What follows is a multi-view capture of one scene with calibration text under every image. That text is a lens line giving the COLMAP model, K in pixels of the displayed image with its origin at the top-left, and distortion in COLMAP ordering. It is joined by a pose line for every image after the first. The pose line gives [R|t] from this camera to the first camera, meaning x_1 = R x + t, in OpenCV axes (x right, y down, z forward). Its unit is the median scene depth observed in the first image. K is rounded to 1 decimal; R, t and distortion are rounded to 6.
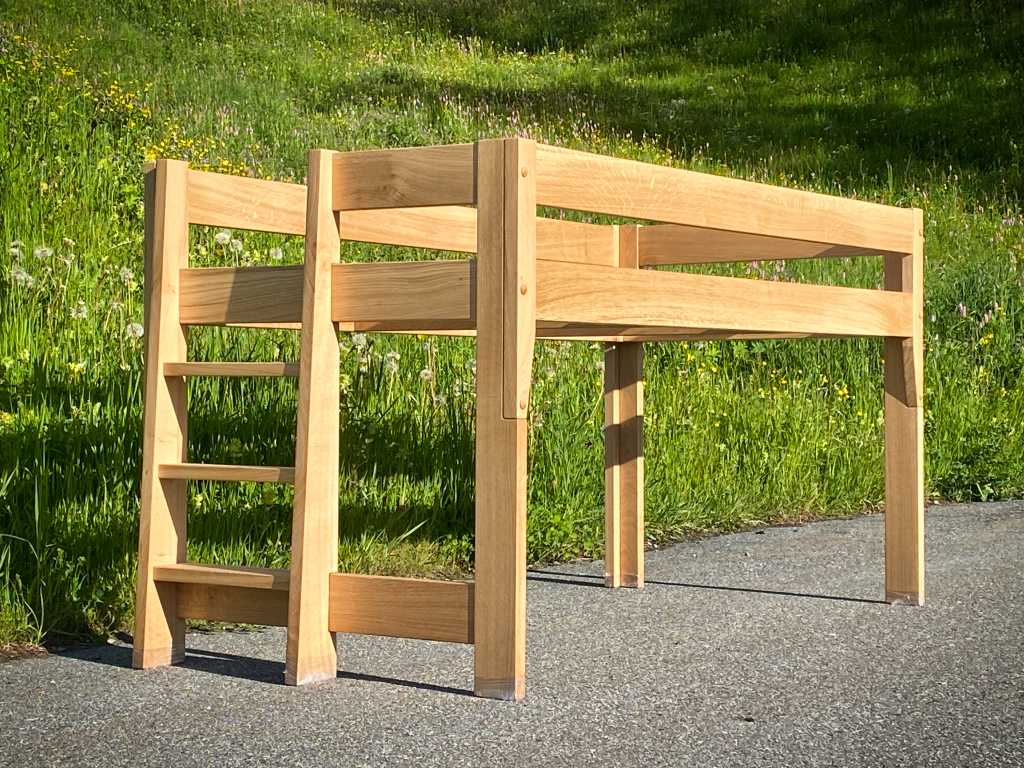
lens RADIAL K [[2240.2, 0, 507.7], [0, 2240.2, 386.4], [0, 0, 1]] dist [0.247115, 0.000000]
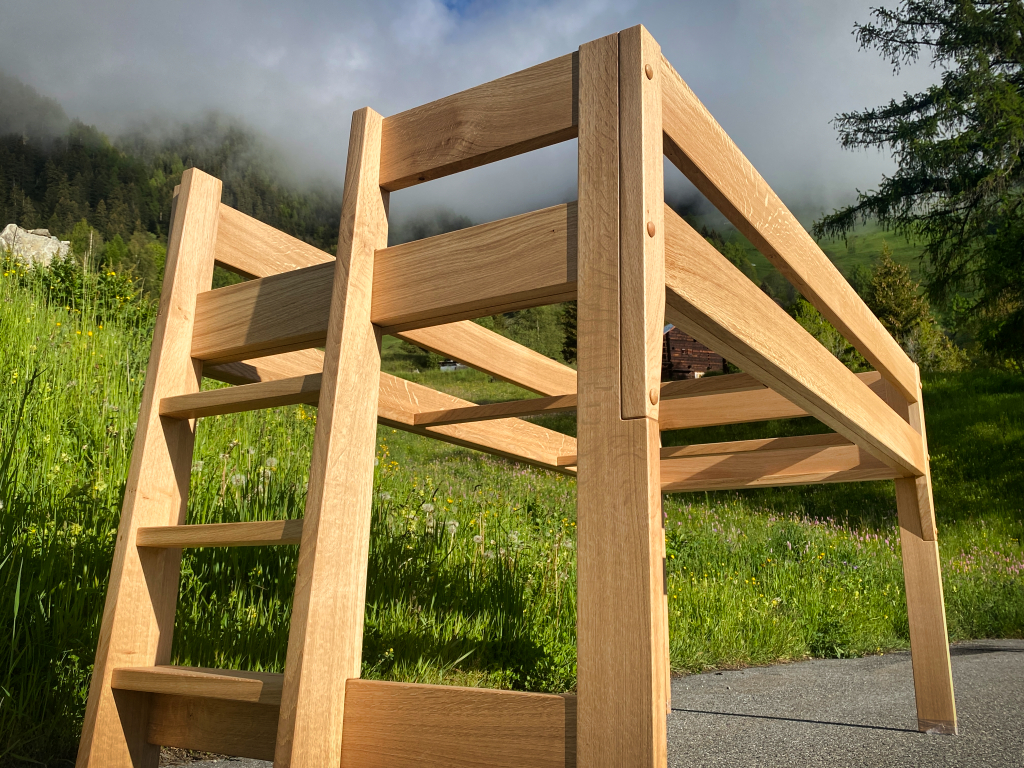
lens RADIAL K [[915.6, 0, 514.0], [0, 915.6, 378.5], [0, 0, 1]] dist [0.047747, -0.074269]
pose [[0.999818, 0.016975, 0.008755, -0.032055], [-0.014104, 0.965271, -0.260868, 0.064712], [-0.012880, 0.260697, 0.965335, 0.681902]]
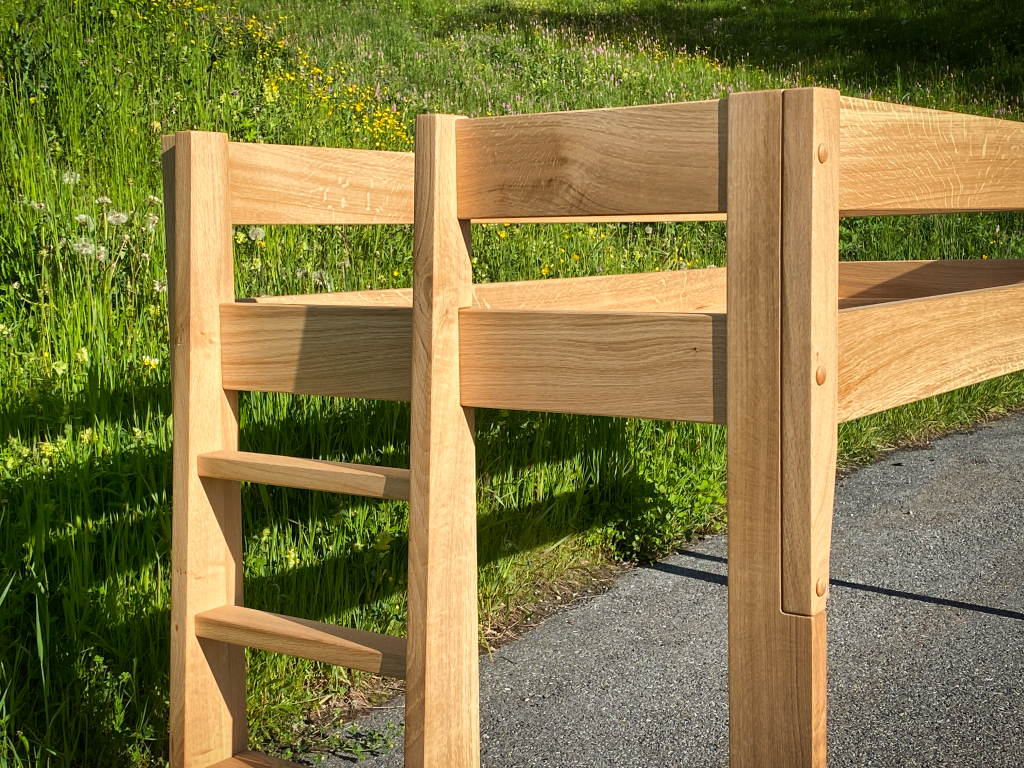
lens RADIAL K [[1463.1, 0, 504.6], [0, 1463.1, 345.7], [0, 0, 1]] dist [0.114533, 0.000000]
pose [[0.998921, -0.018530, -0.042592, -0.048194], [0.022218, 0.995889, 0.087817, -0.075203], [0.040790, -0.088669, 0.995226, 0.591713]]
